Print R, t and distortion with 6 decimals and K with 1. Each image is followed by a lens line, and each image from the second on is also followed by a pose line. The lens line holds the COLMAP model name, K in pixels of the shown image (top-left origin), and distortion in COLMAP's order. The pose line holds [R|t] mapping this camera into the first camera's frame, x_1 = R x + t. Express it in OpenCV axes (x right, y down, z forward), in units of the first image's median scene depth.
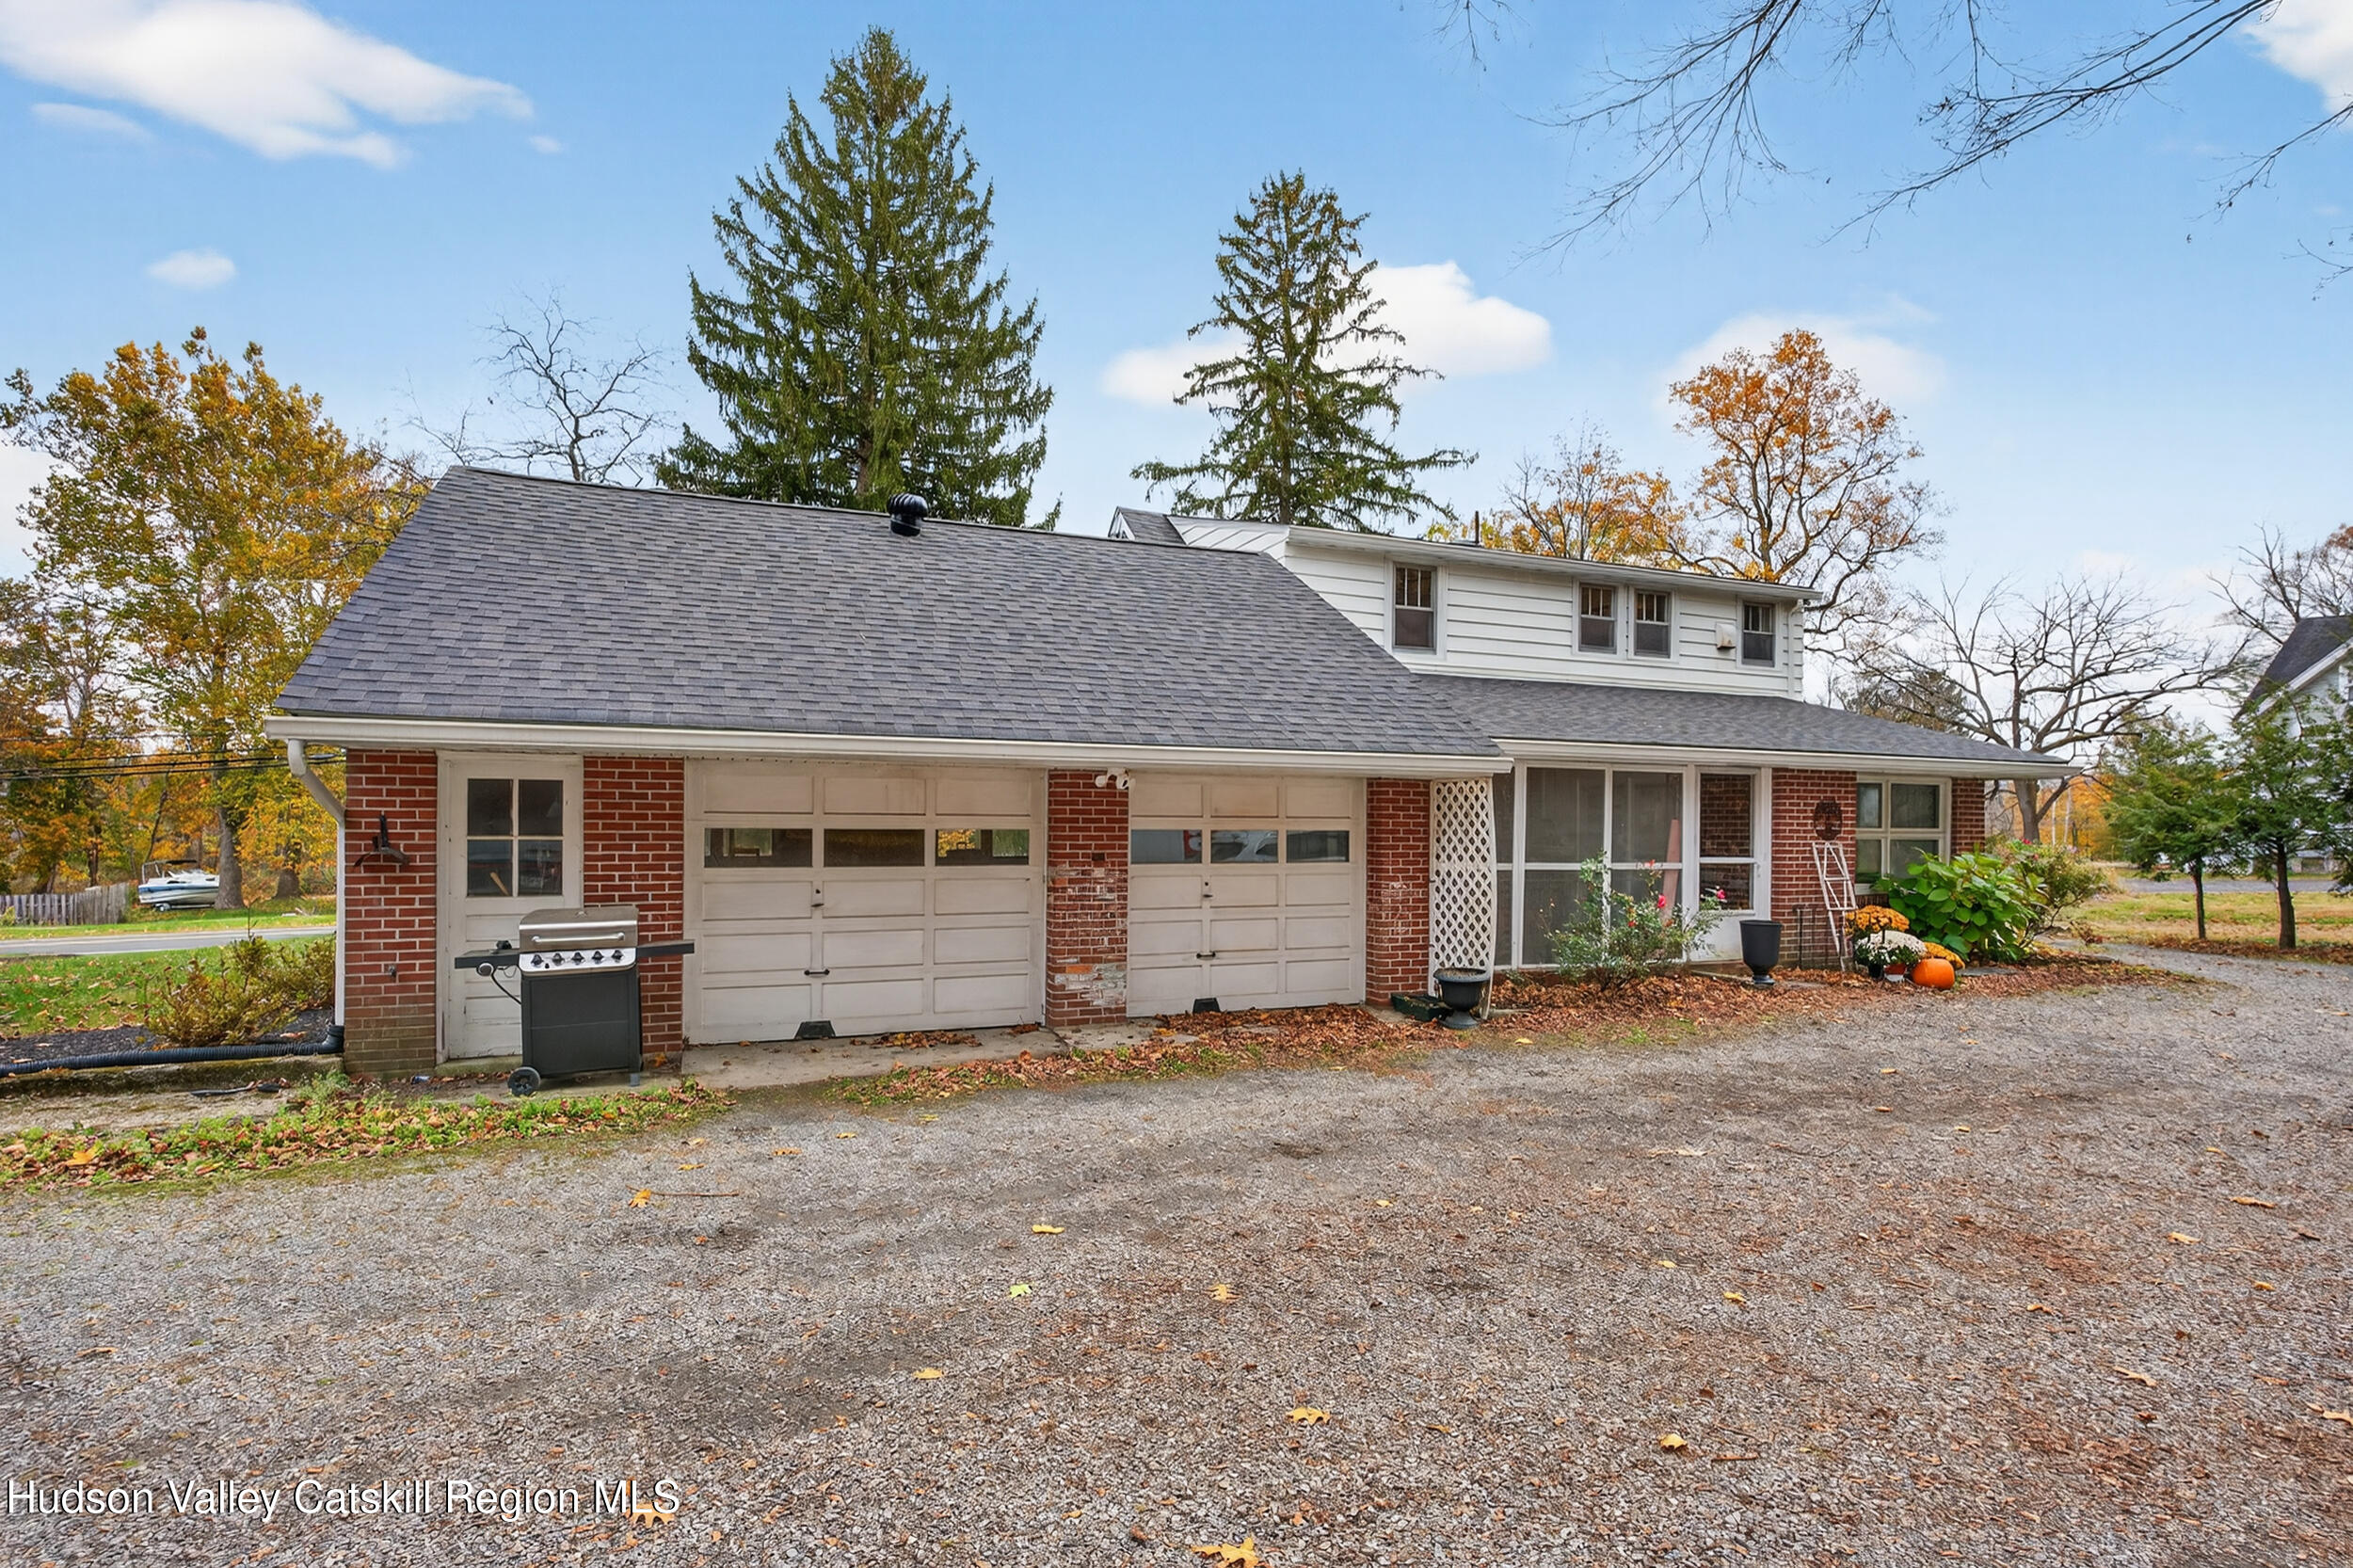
lens RADIAL K [[1134.0, 0, 1164.0], [0, 1134.0, 793.0], [0, 0, 1]] dist [0.001511, 0.000443]
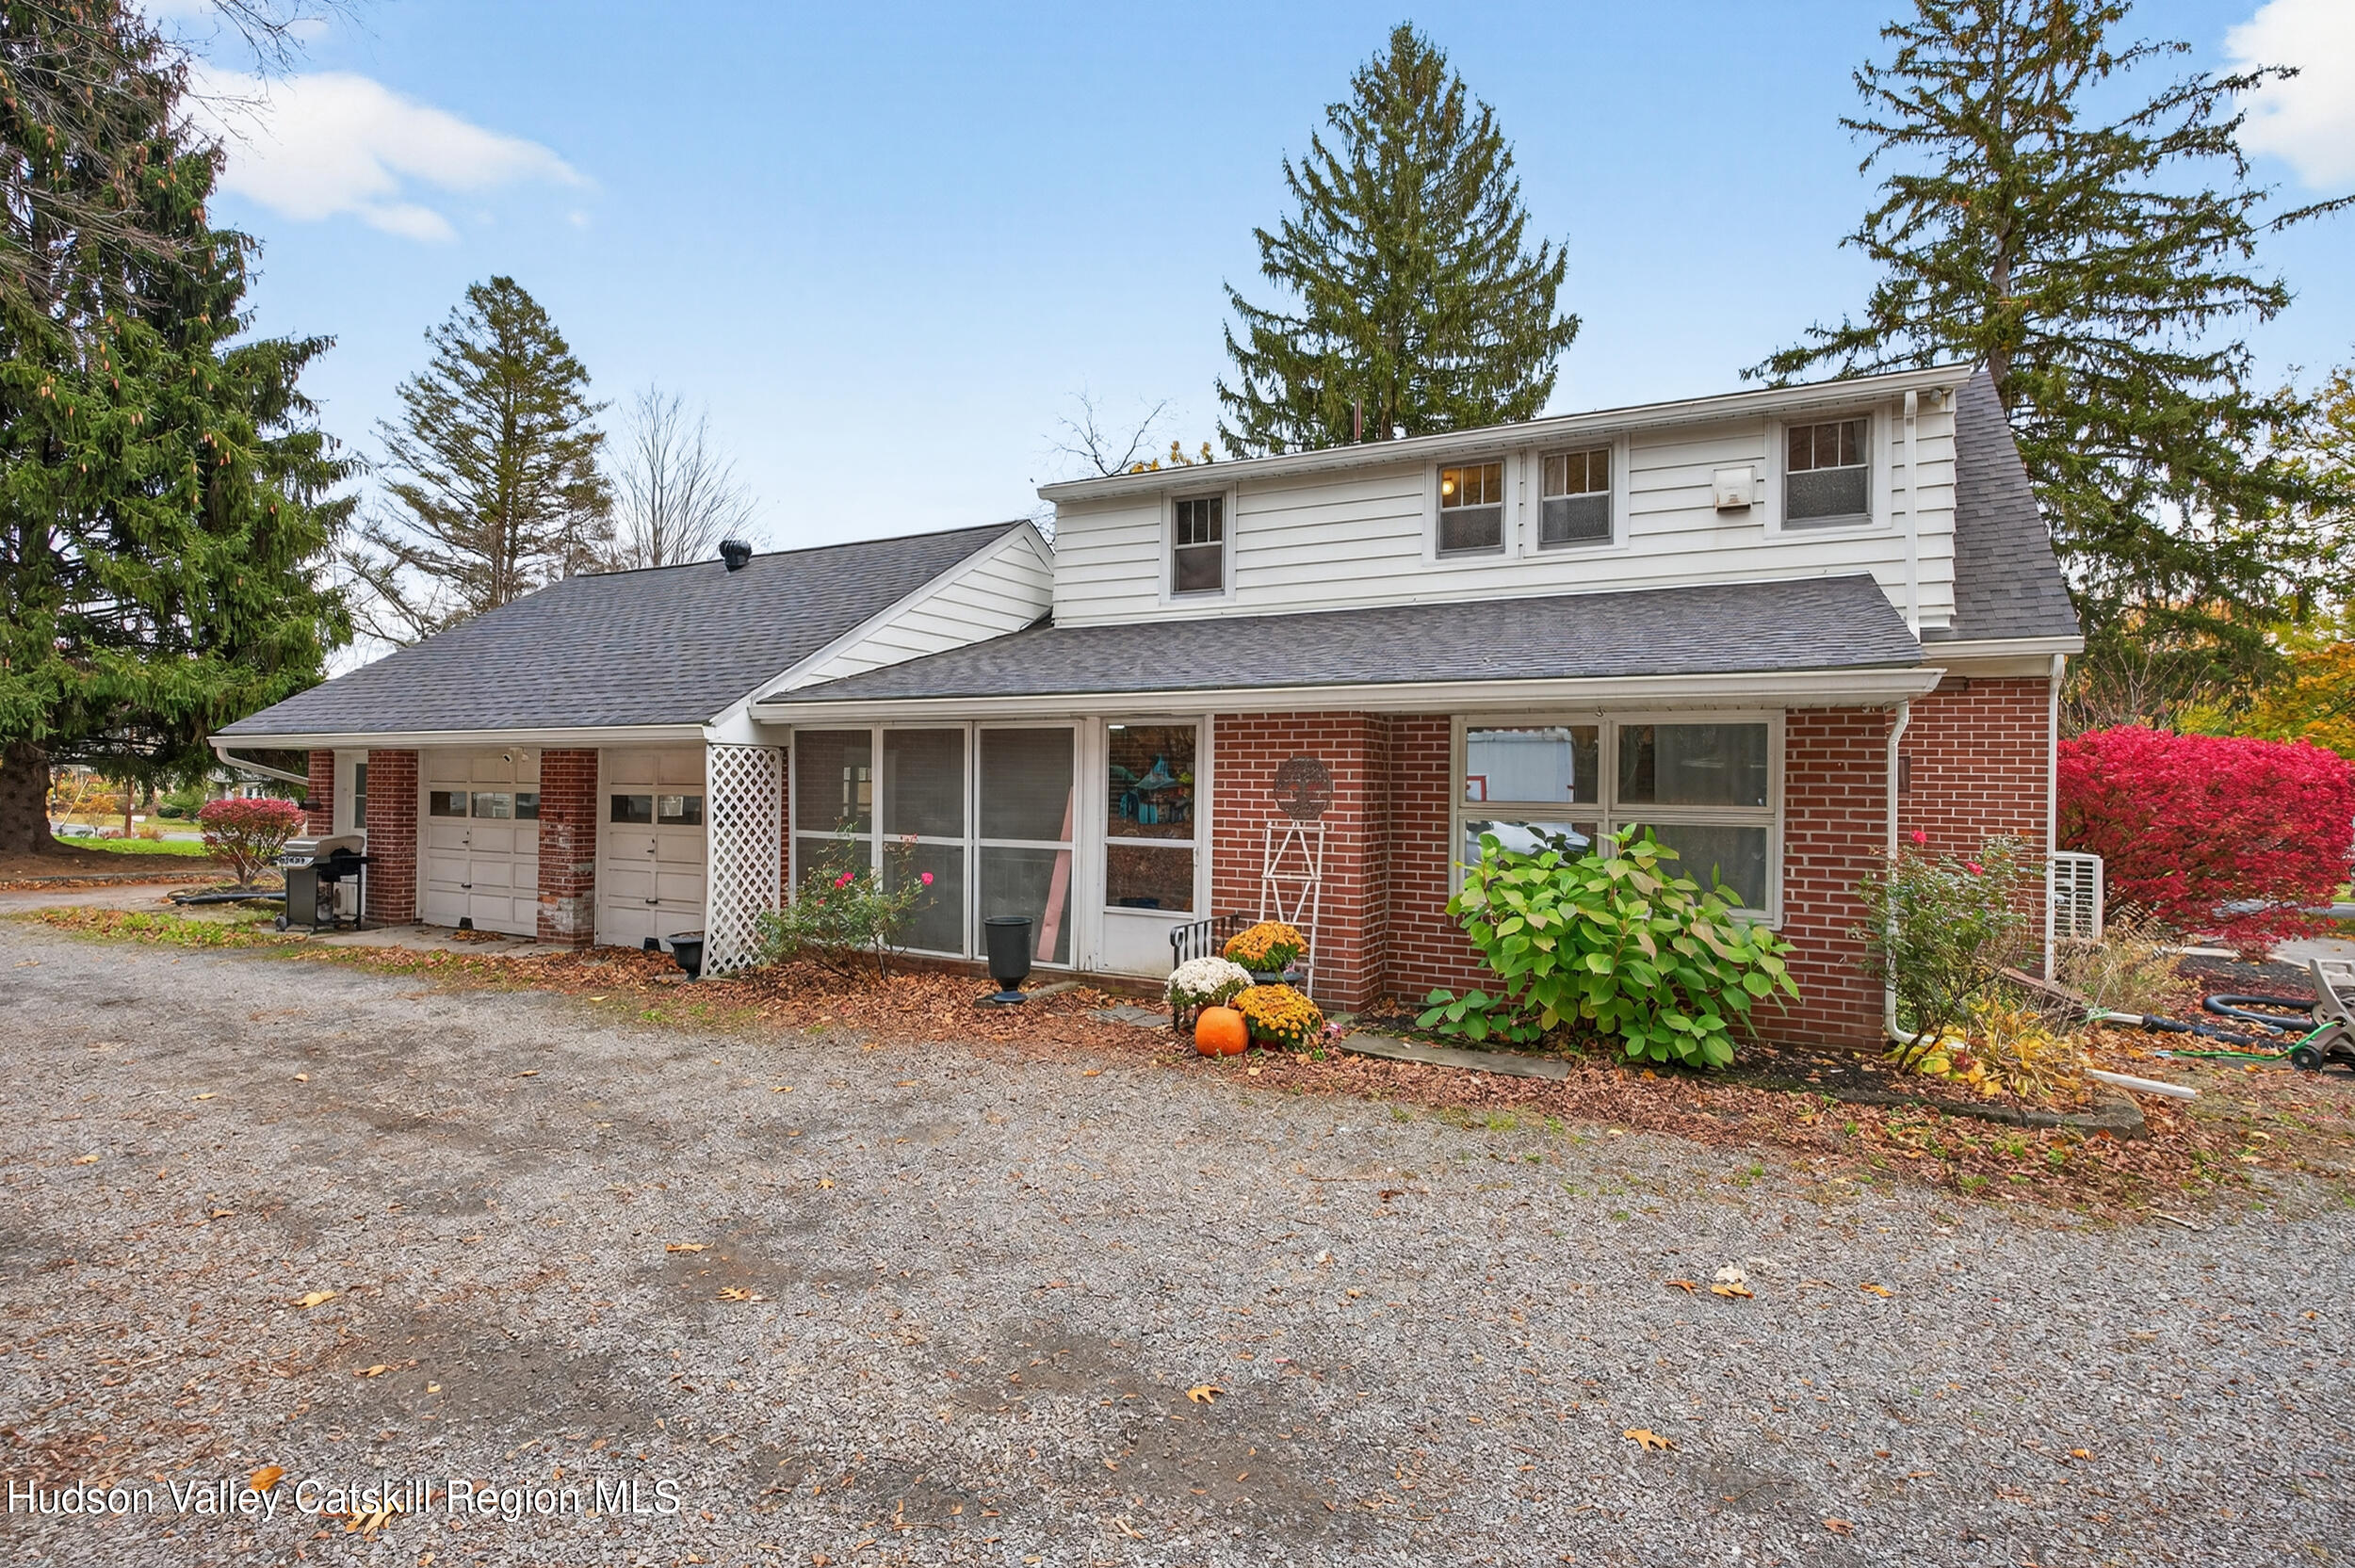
lens RADIAL K [[1137.4, 0, 1186.0], [0, 1137.4, 765.3], [0, 0, 1]] dist [-0.000693, 0.000227]
pose [[0.641056, -0.020163, -0.767229, 0.864487], [0.010198, 0.999790, -0.017754, 0.018204], [0.767426, 0.003557, 0.641128, 0.438766]]
